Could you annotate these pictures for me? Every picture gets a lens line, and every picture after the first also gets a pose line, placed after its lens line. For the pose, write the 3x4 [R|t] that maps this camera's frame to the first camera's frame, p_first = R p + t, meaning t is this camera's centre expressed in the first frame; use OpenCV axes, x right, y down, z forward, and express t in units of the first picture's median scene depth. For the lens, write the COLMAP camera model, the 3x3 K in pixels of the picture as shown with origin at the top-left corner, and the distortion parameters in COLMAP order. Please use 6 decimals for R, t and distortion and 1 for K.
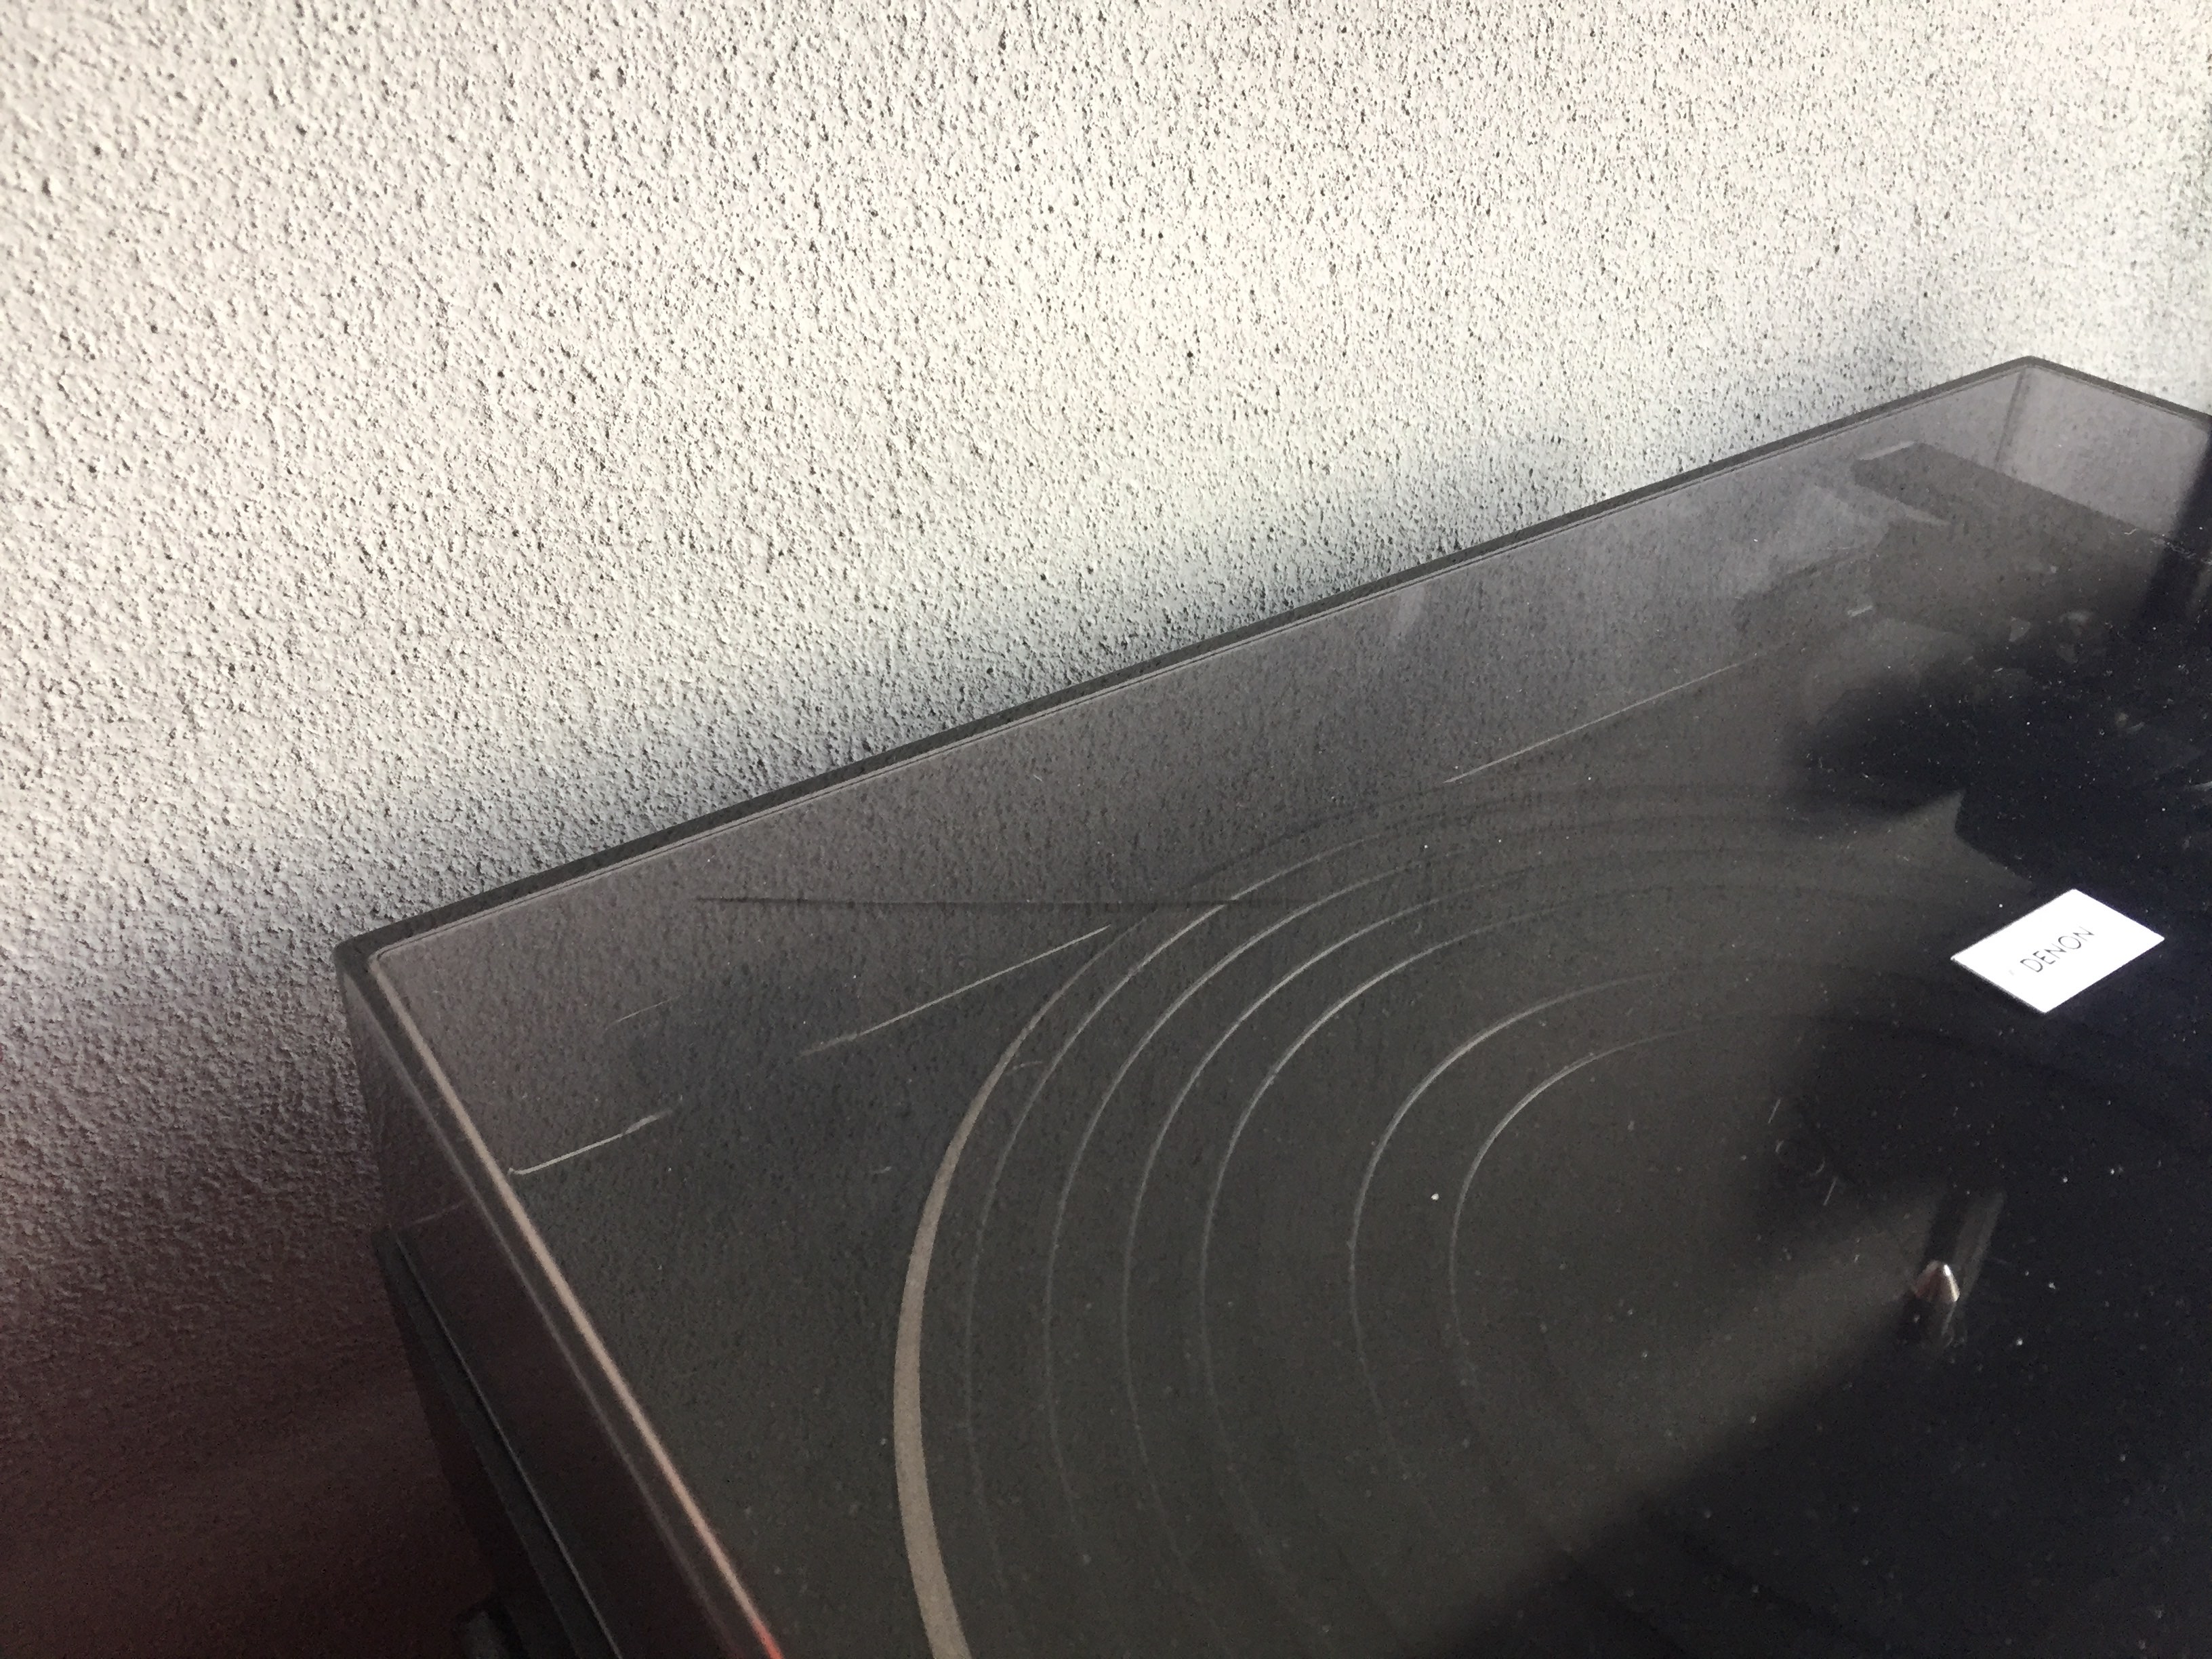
lens RADIAL K [[1910.1, 0, 1106.0], [0, 1910.1, 829.5], [0, 0, 1]] dist [0.076674, -0.120864]
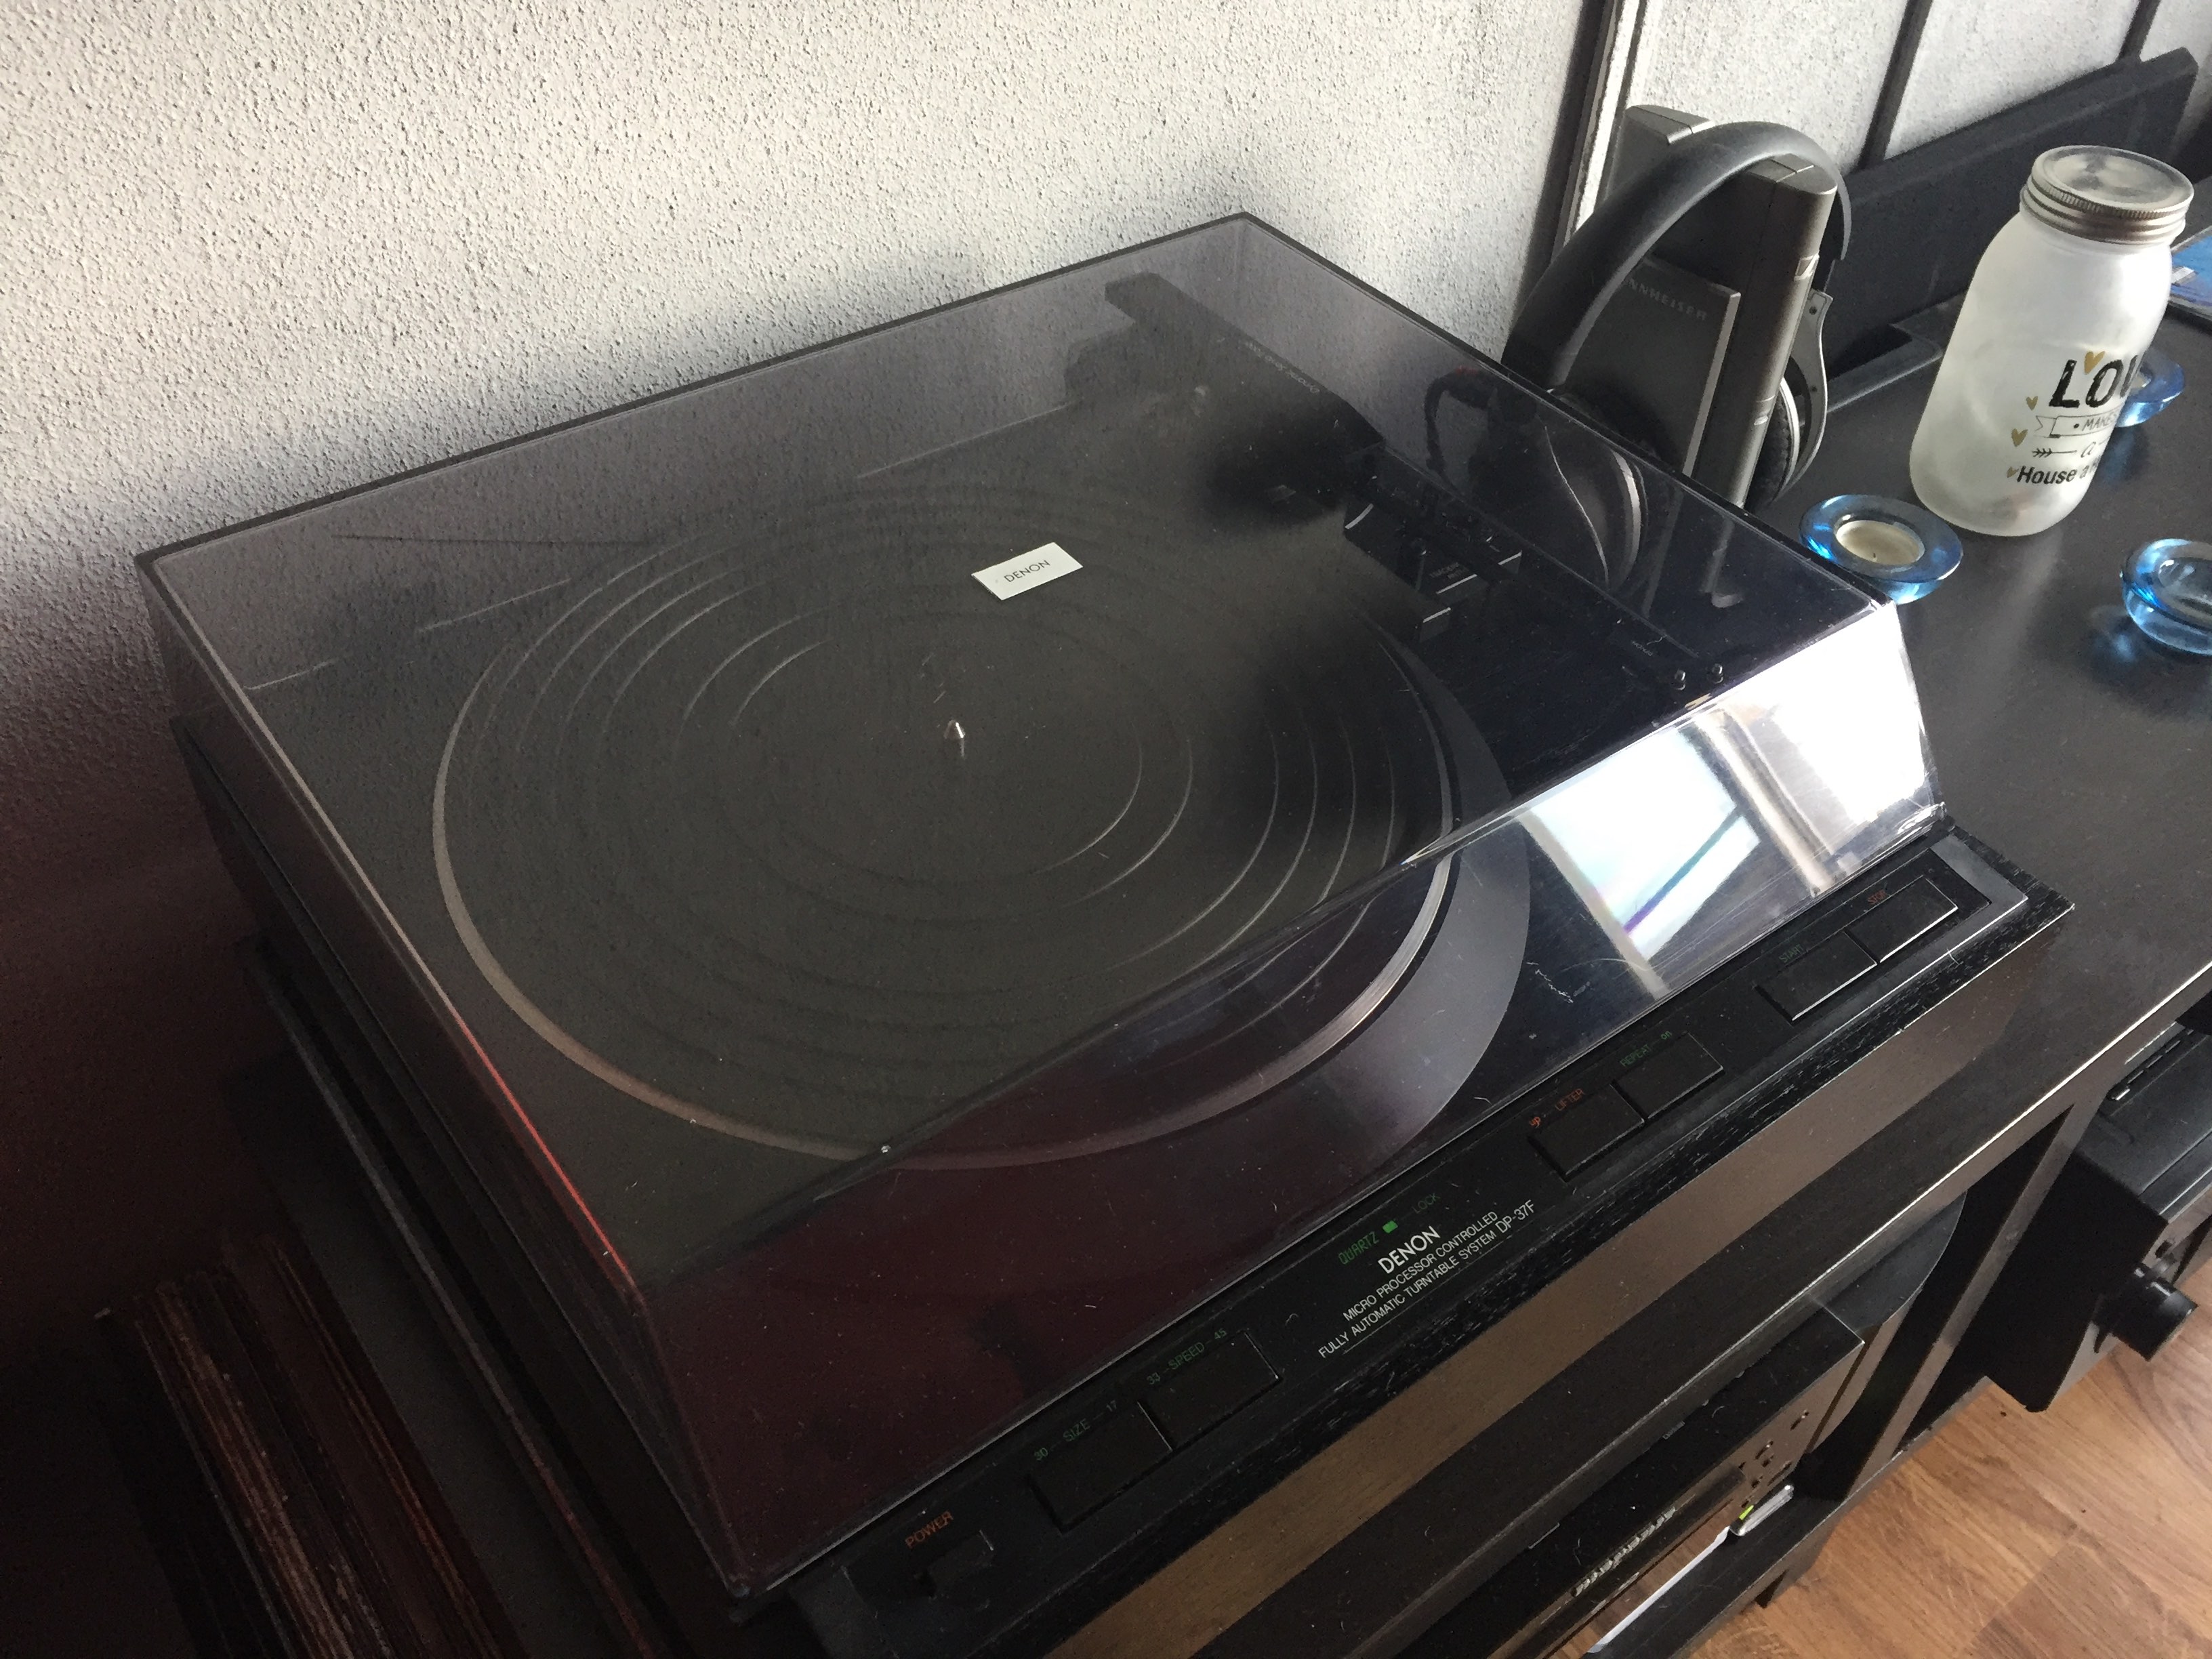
lens RADIAL K [[1910.1, 0, 1106.0], [0, 1910.1, 829.5], [0, 0, 1]] dist [0.076674, -0.120864]
pose [[0.989398, -0.112441, -0.091919, 0.541218], [0.100965, 0.987482, -0.121182, 0.545688], [0.104394, 0.110617, 0.988365, -0.542418]]
